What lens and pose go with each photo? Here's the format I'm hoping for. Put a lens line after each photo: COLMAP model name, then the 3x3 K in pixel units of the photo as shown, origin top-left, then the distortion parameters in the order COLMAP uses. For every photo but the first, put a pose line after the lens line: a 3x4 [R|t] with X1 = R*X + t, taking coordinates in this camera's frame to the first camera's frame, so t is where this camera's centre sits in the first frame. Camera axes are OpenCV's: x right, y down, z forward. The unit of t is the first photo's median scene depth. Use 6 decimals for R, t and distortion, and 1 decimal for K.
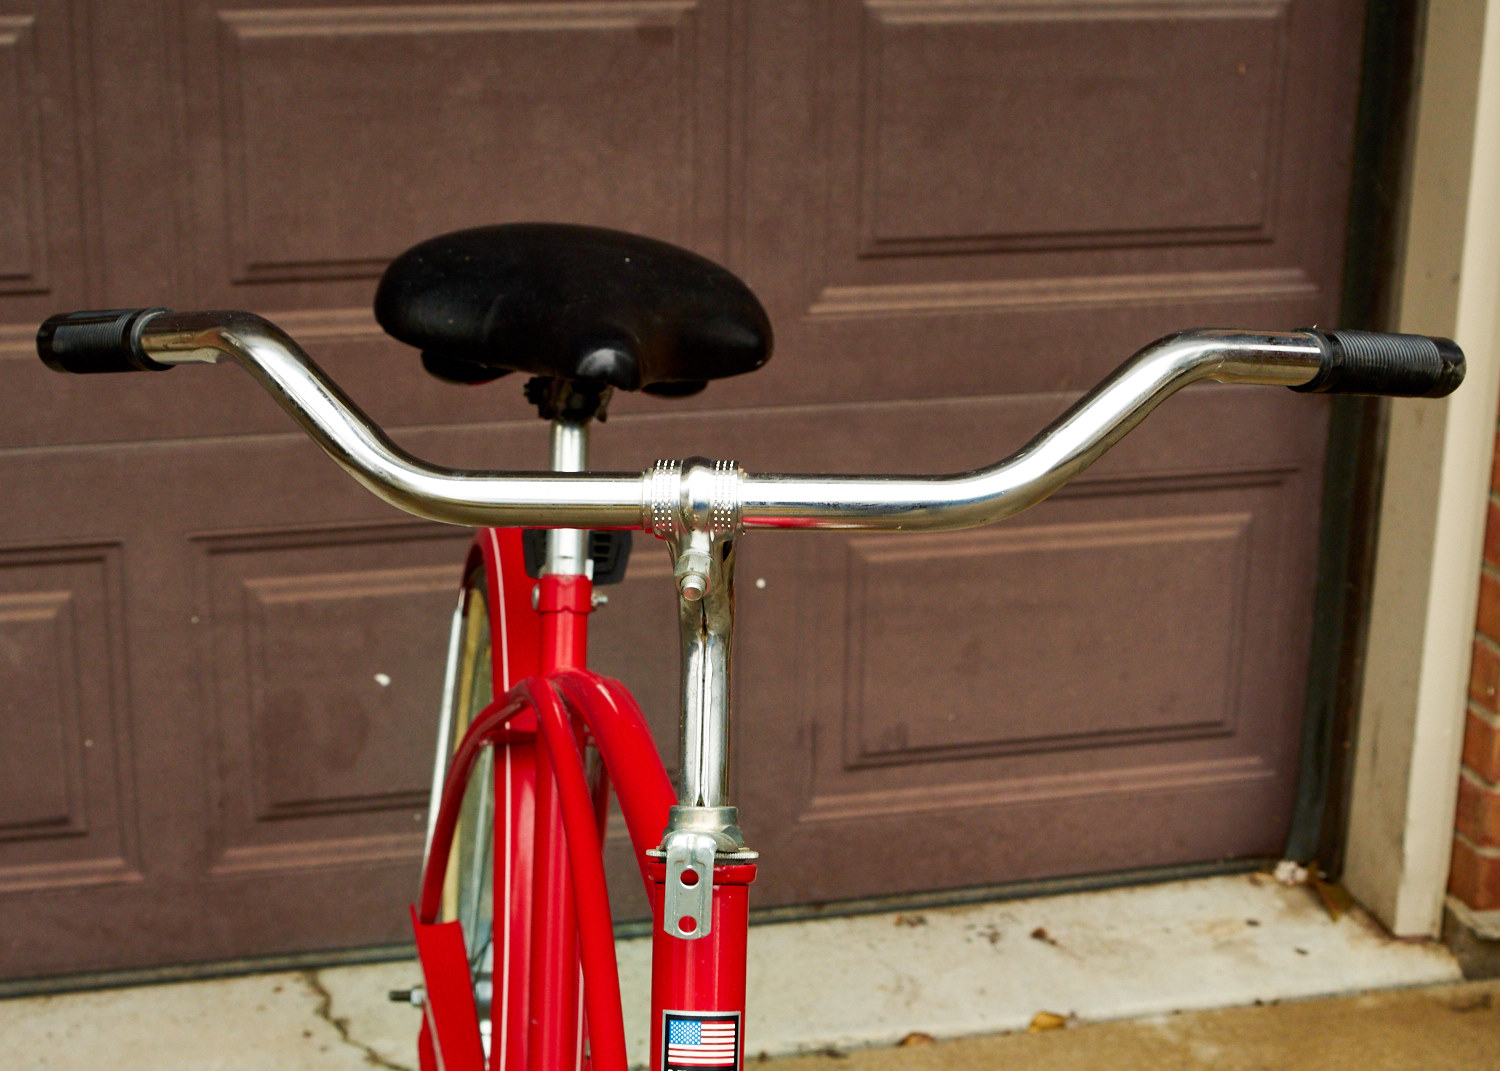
lens RADIAL K [[2710.0, 0, 715.9], [0, 2710.0, 591.8], [0, 0, 1]] dist [-0.078701, 0.051144]
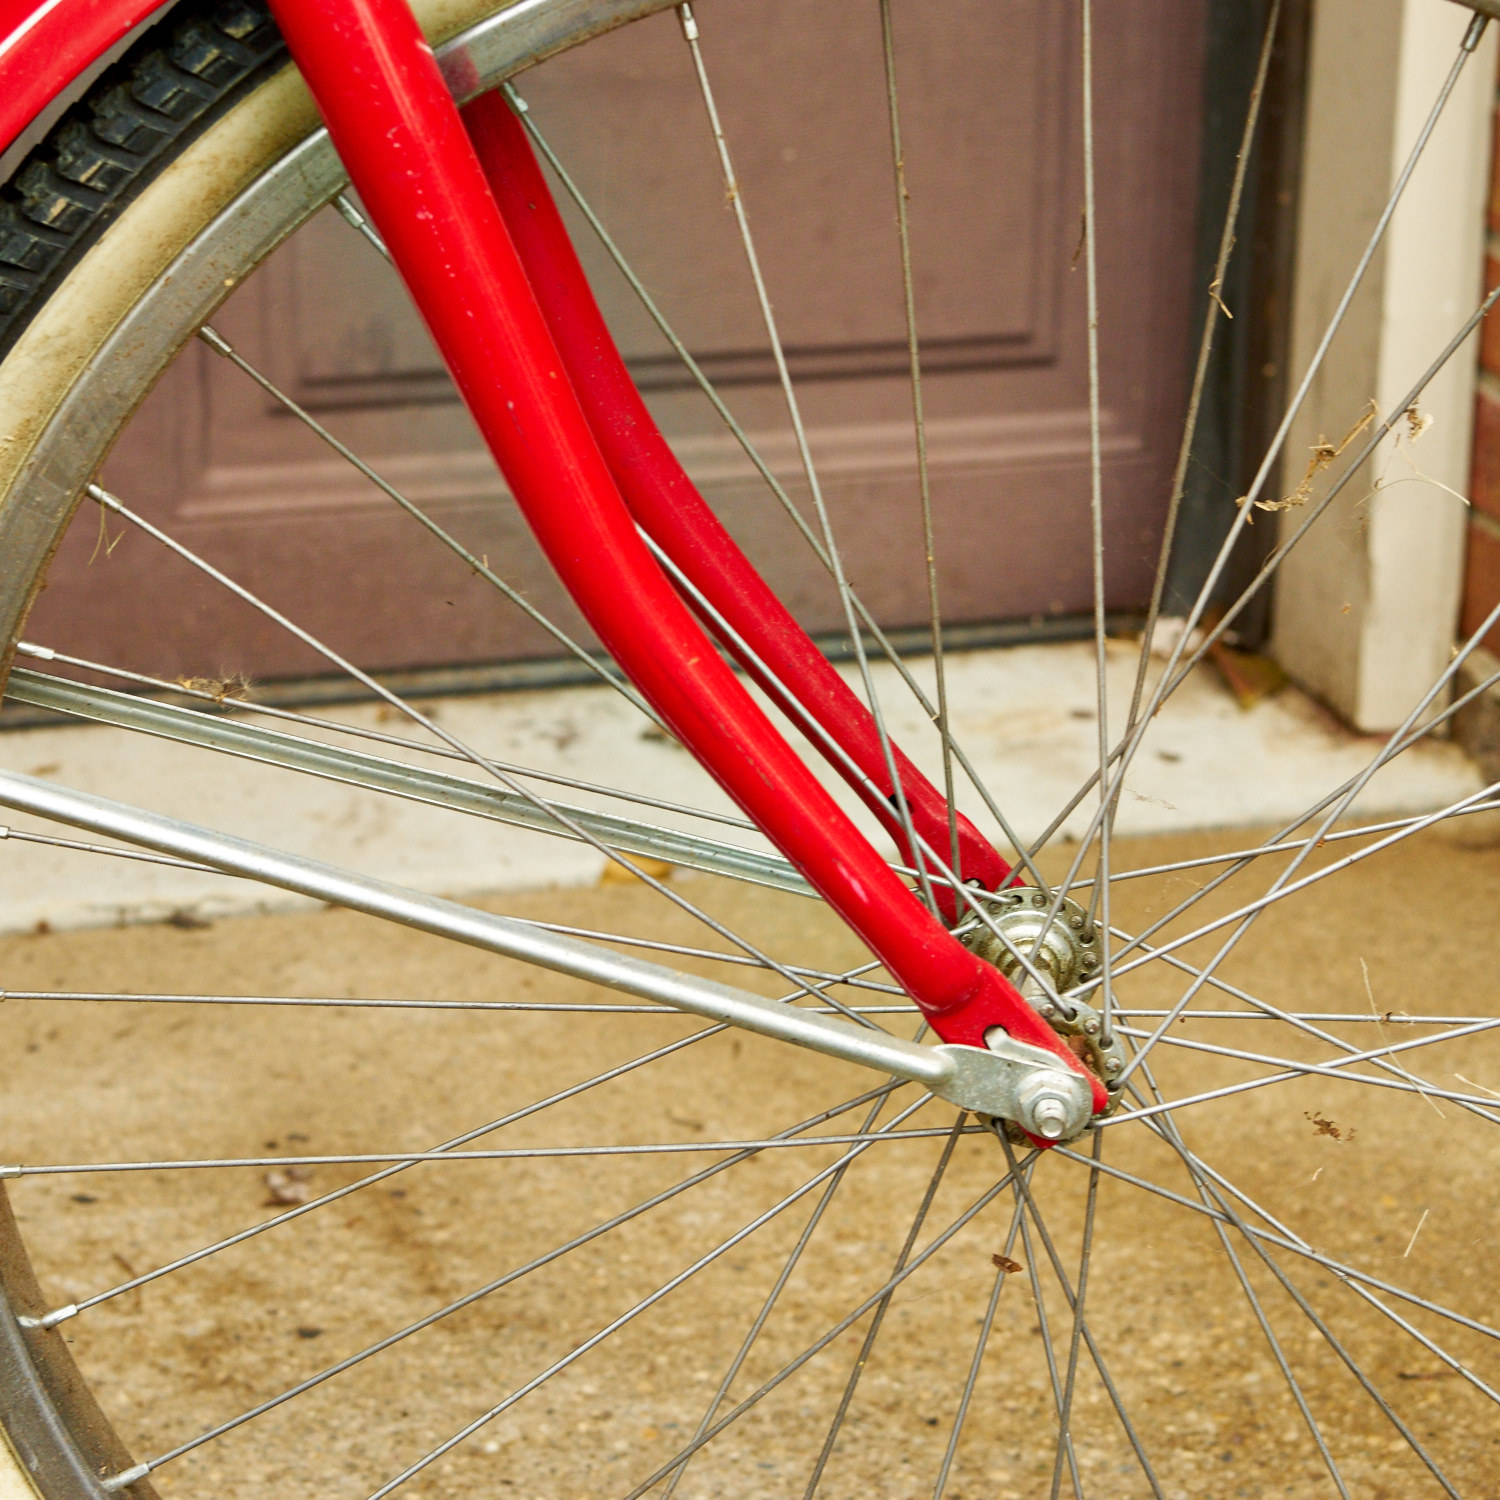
lens RADIAL K [[4105.2, 0, 706.1], [0, 4105.2, 732.2], [0, 0, 1]] dist [0.080936, -0.000375]
pose [[0.999814, -0.010521, 0.016174, 0.123999], [0.010390, 0.999913, 0.008147, 0.127946], [-0.016259, -0.007978, 0.999836, 0.242625]]
